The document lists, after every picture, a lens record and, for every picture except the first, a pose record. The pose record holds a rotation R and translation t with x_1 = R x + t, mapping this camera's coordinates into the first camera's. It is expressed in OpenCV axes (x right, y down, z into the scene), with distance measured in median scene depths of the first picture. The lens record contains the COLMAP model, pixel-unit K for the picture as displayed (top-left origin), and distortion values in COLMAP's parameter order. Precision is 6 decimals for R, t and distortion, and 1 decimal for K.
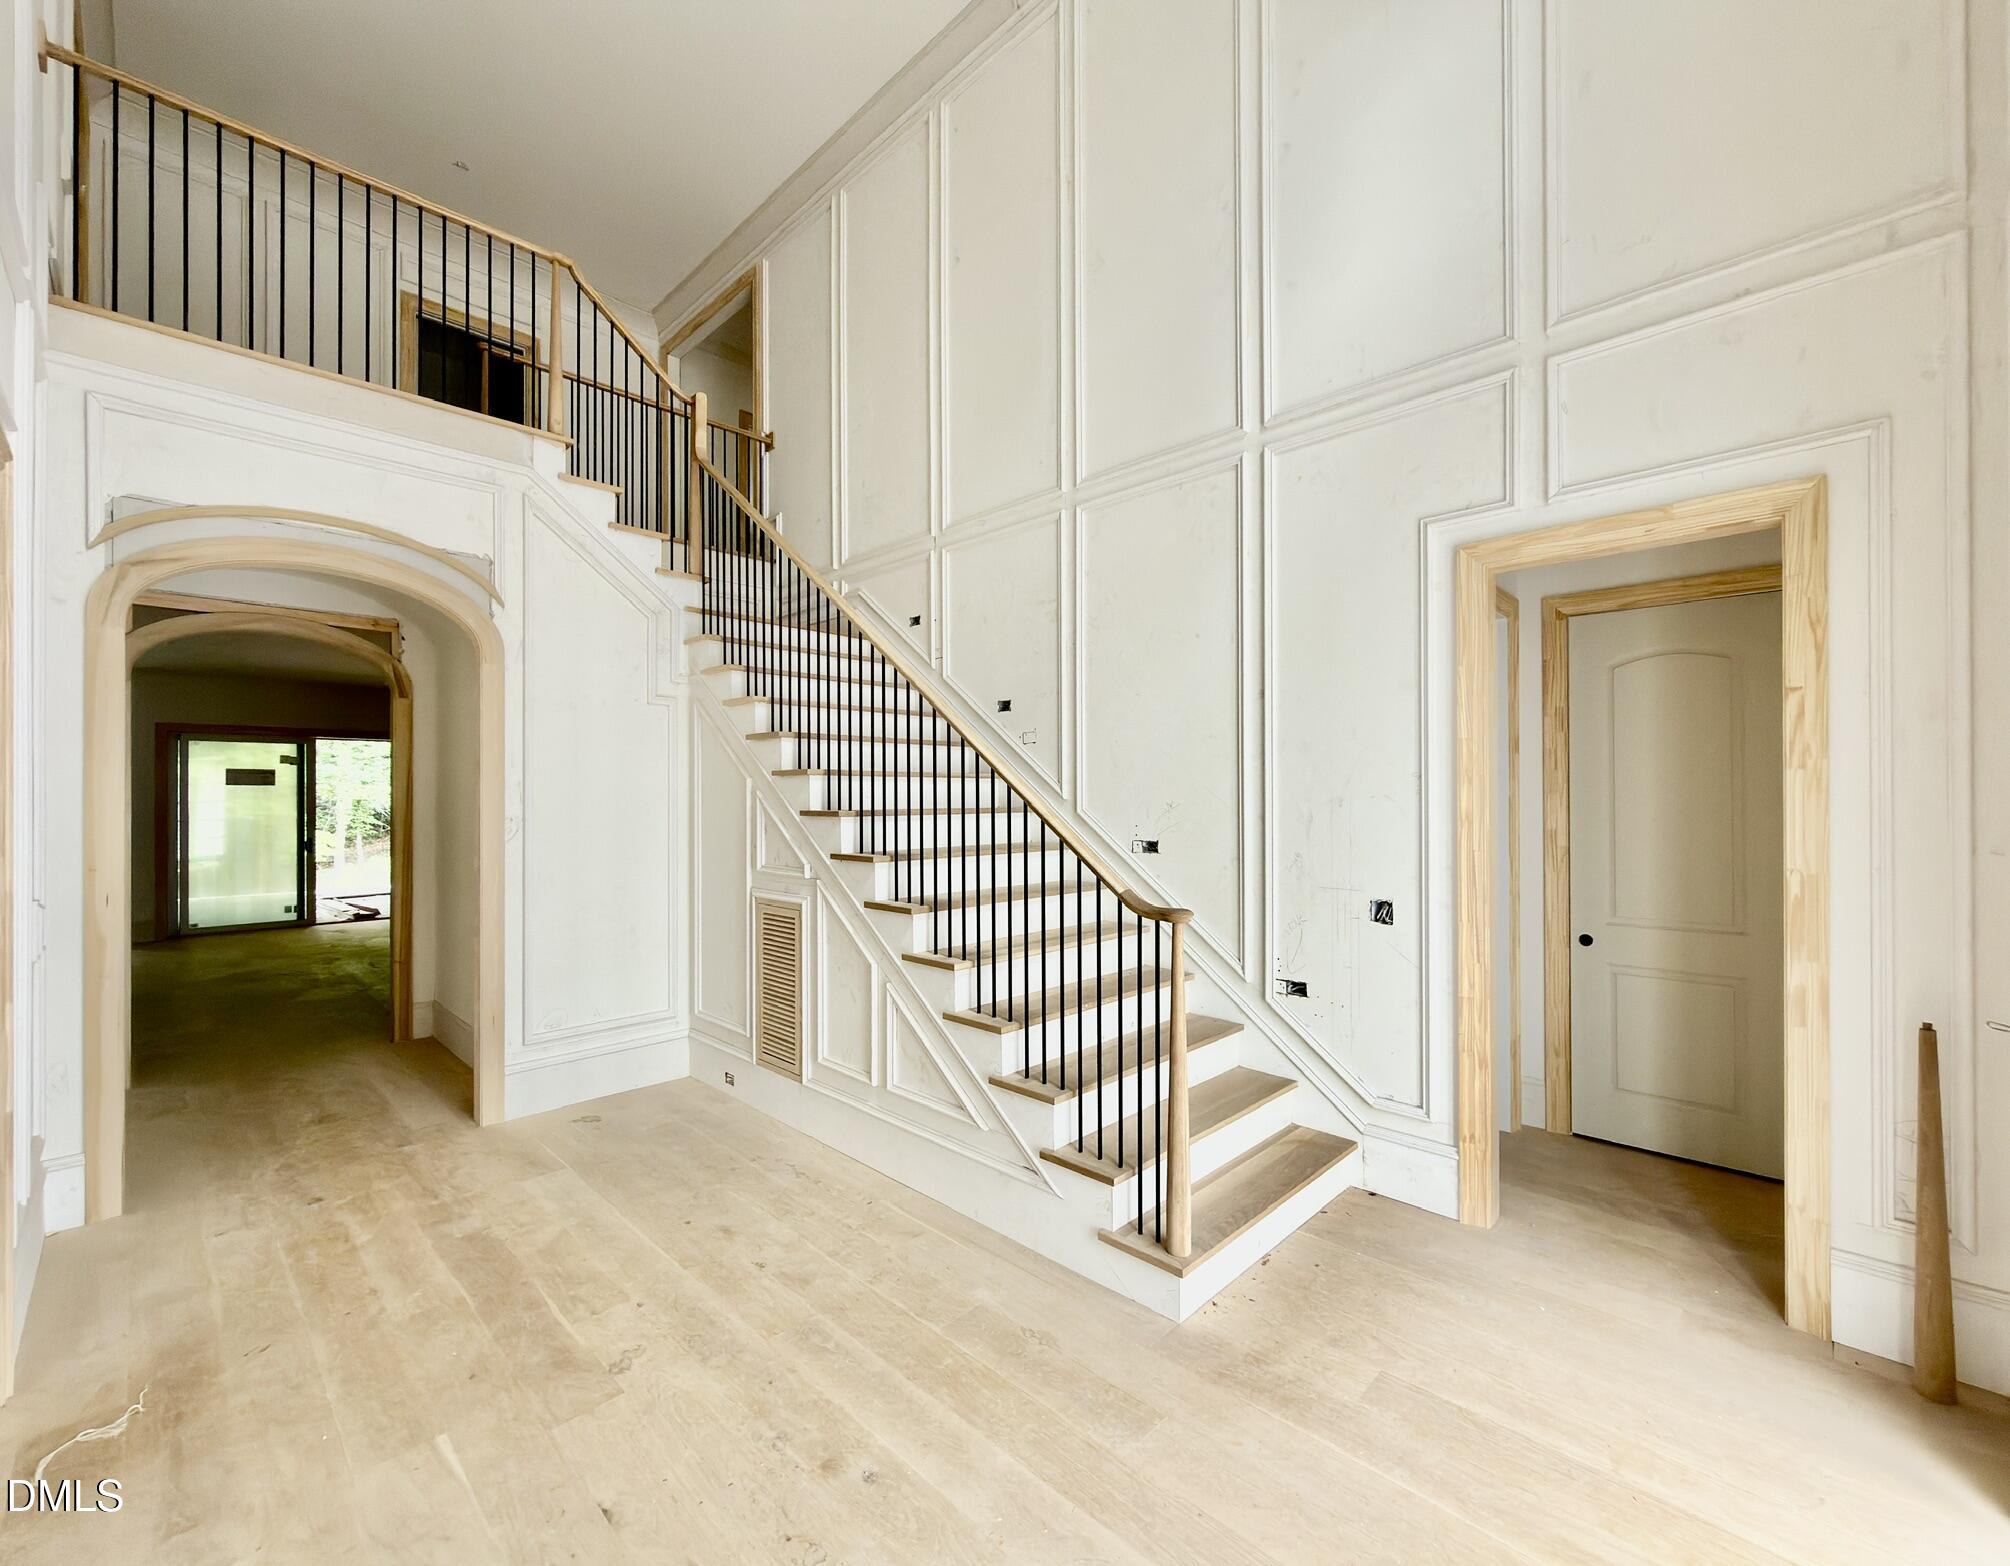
lens RADIAL K [[847.5, 0, 1005.0], [0, 847.5, 783.0], [0, 0, 1]] dist [0.014455, 0.000114]
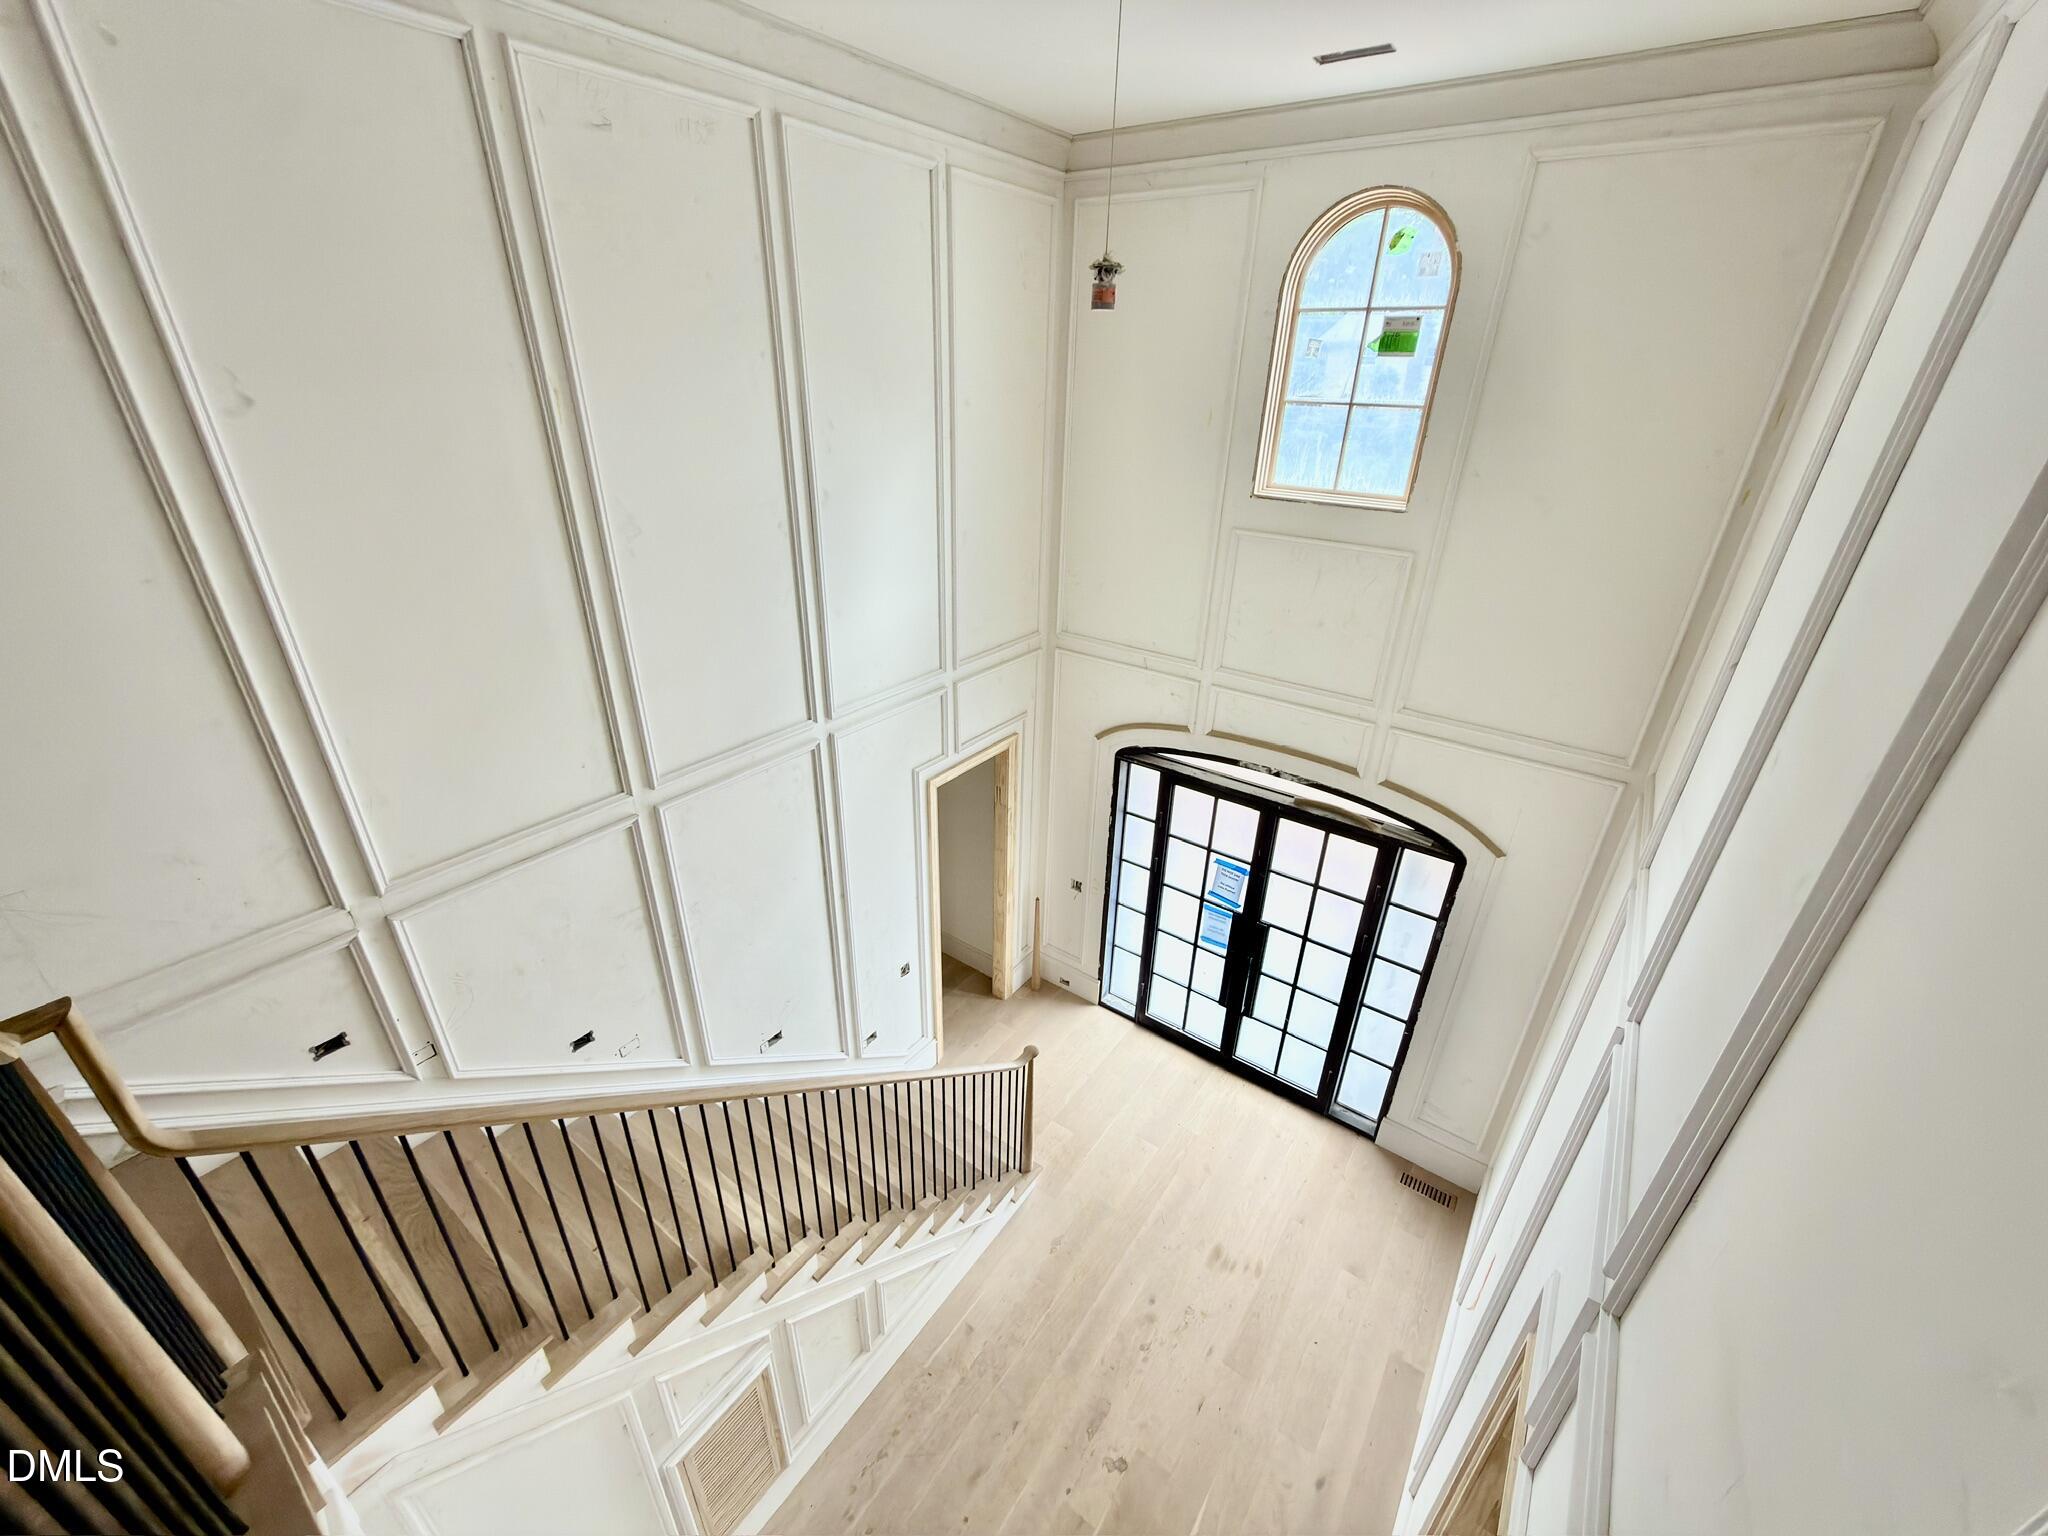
lens RADIAL K [[816.2, 0, 1023.8], [0, 816.2, 770.4], [0, 0, 1]] dist [-0.001564, 0.000460]
pose [[-0.148316, -0.436460, 0.887415, -0.960664], [-0.032976, 0.899023, 0.436658, -1.015696], [-0.988390, 0.035500, -0.147733, 1.030391]]
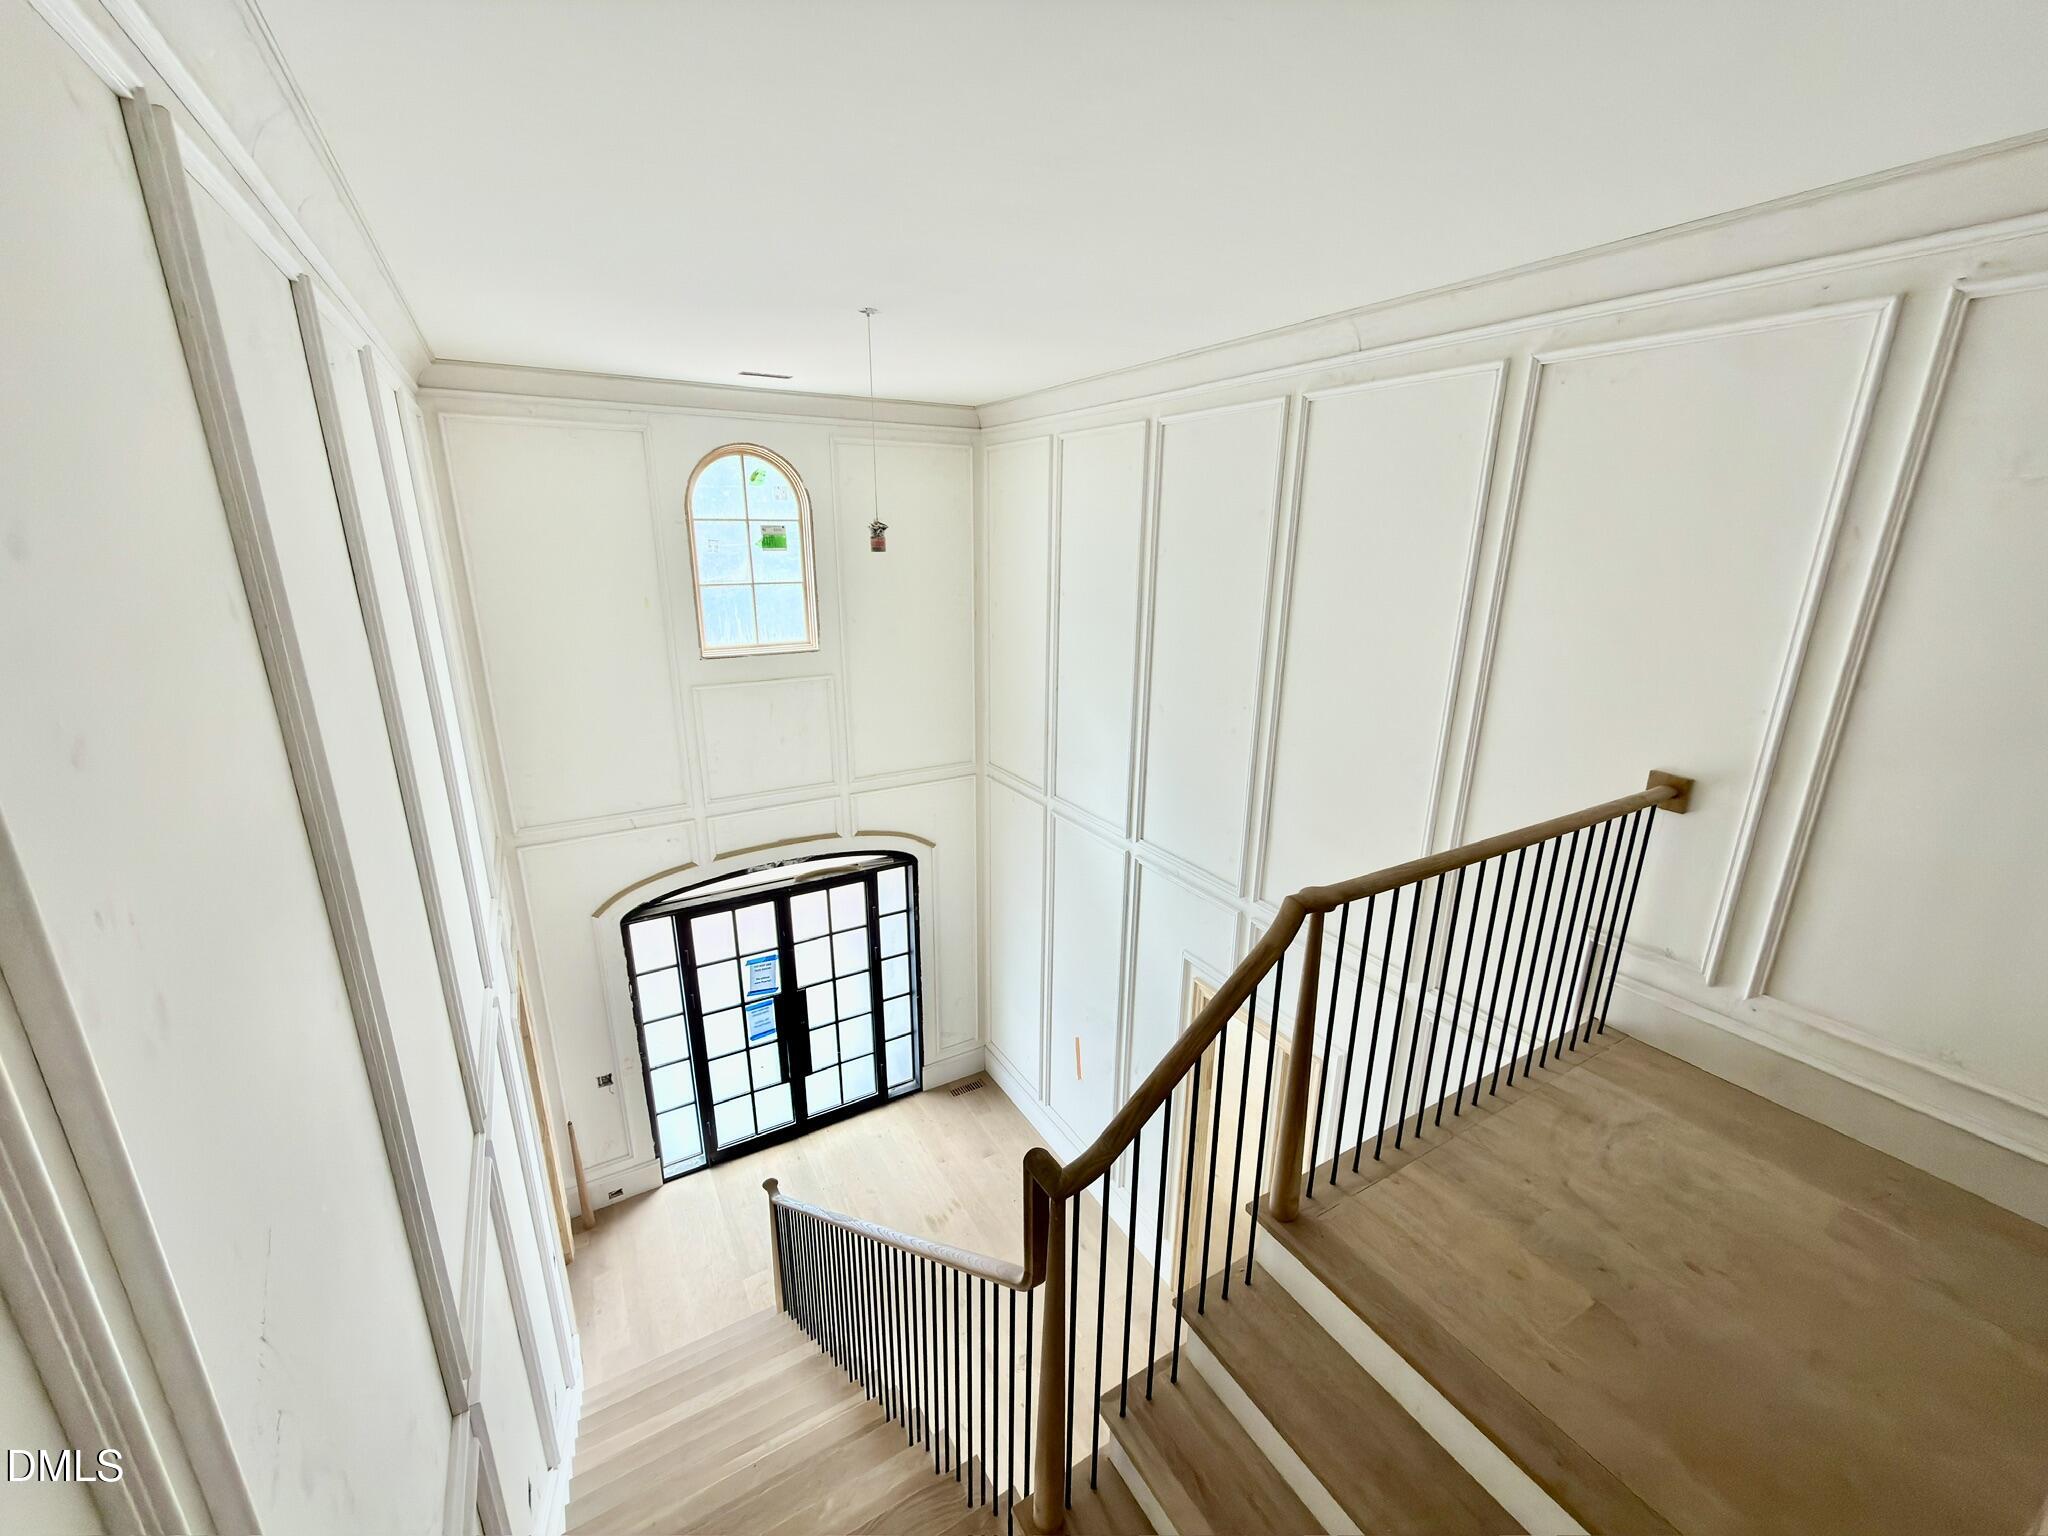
lens RADIAL K [[816.2, 0, 1023.8], [0, 816.2, 770.4], [0, 0, 1]] dist [-0.001564, 0.000460]
pose [[-0.966512, -0.074399, 0.245600, -0.645856], [-0.004880, 0.962207, 0.272276, -1.088979], [-0.256576, 0.261959, -0.930347, 1.954102]]
